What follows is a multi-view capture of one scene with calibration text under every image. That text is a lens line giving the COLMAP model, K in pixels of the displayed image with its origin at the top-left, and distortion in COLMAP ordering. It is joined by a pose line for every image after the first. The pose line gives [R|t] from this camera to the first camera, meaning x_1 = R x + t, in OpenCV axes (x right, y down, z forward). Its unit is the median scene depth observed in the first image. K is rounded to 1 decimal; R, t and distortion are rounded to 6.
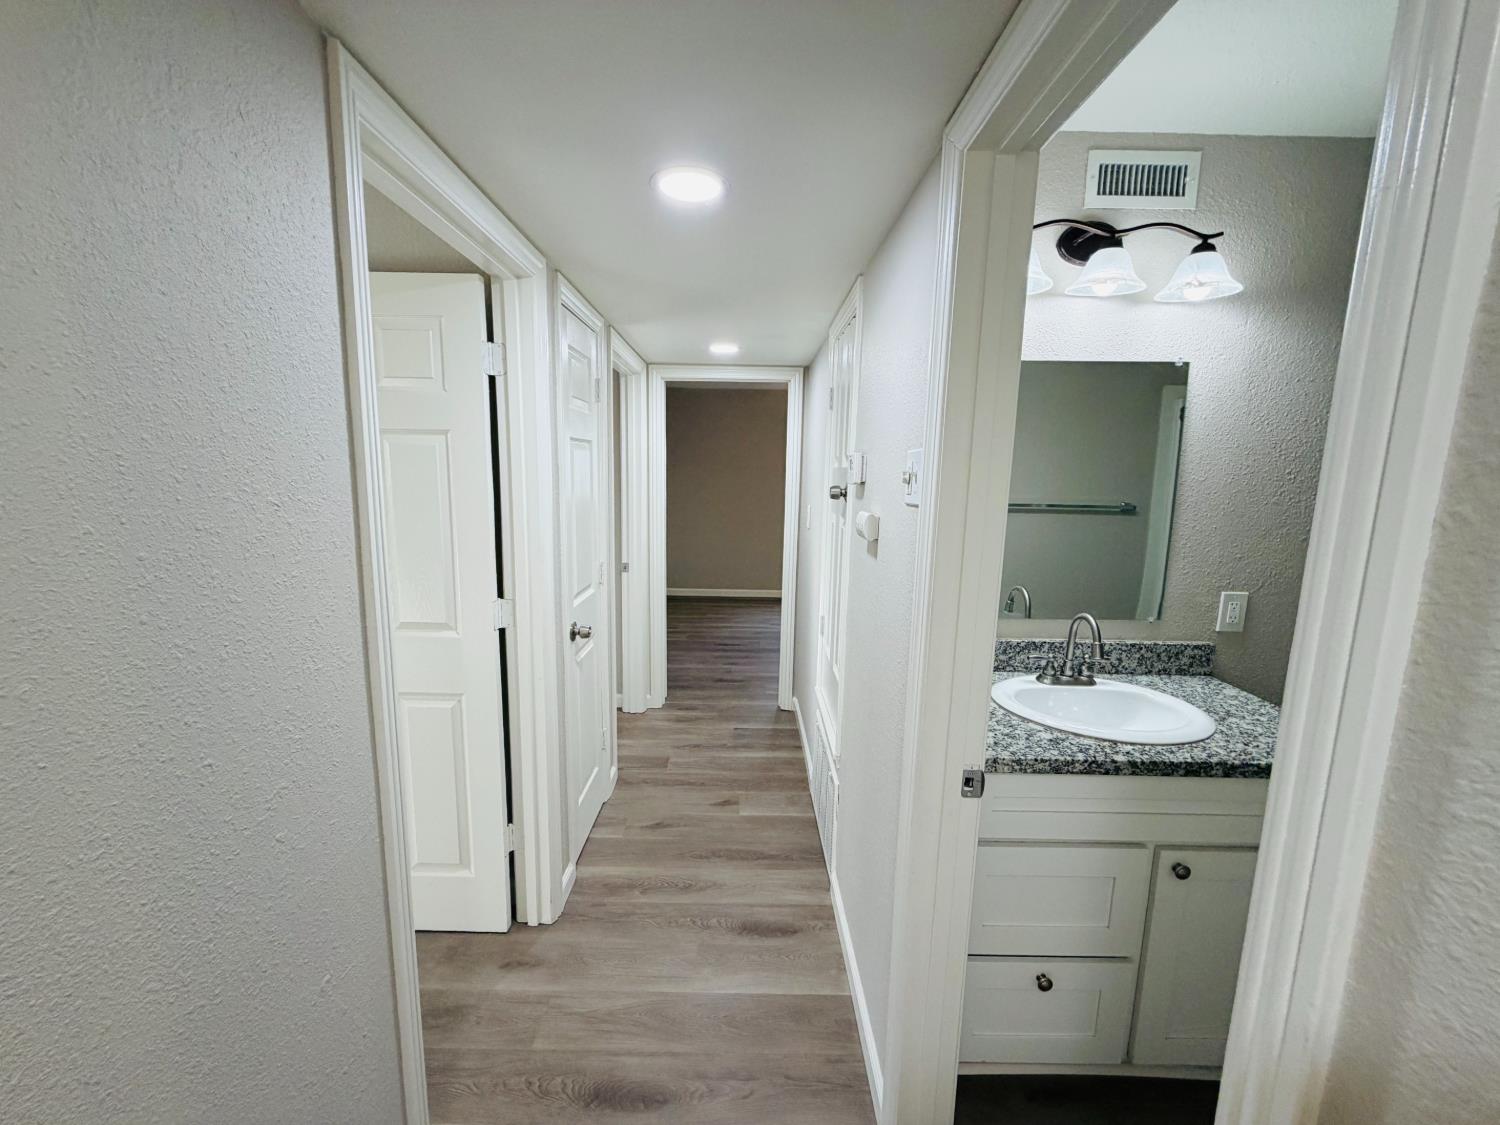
lens RADIAL K [[593.9, 0, 745.8], [0, 593.9, 561.1], [0, 0, 1]] dist [-0.000874, -0.000372]
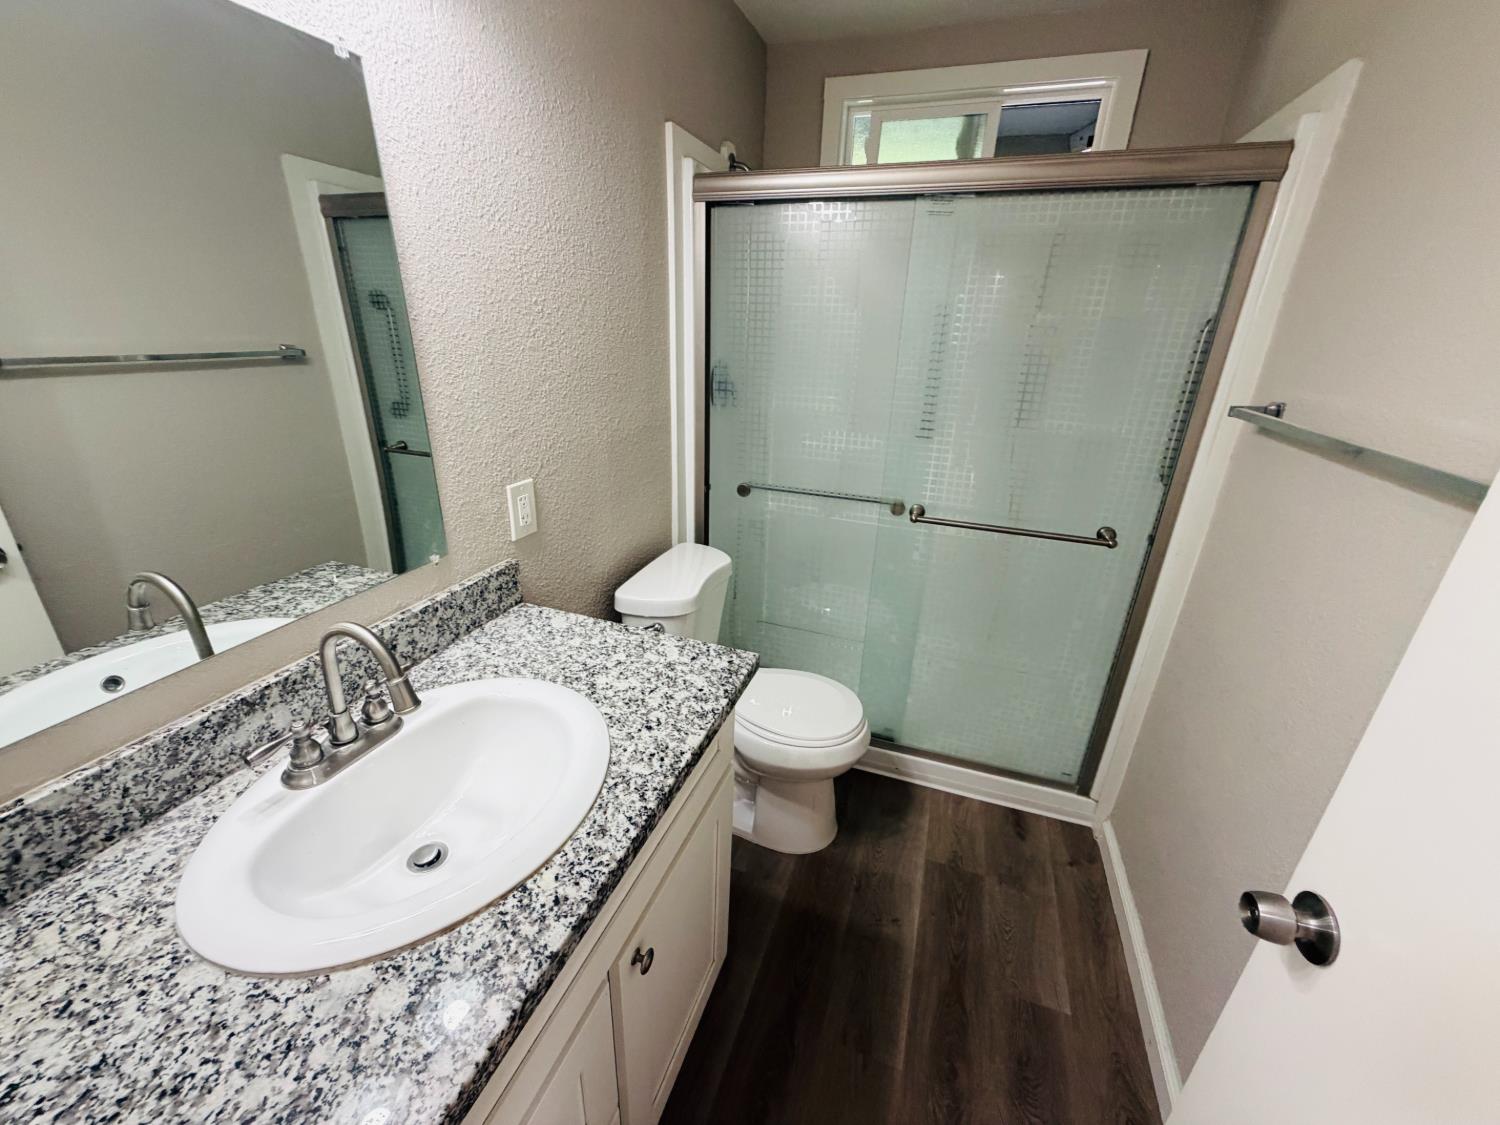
lens RADIAL K [[593.9, 0, 745.8], [0, 593.9, 561.1], [0, 0, 1]] dist [-0.000874, -0.000372]
pose [[0.341175, -0.355167, 0.870319, 0.263448], [0.113868, 0.934669, 0.336790, -0.067815], [-0.933078, -0.015802, 0.359328, 0.488343]]
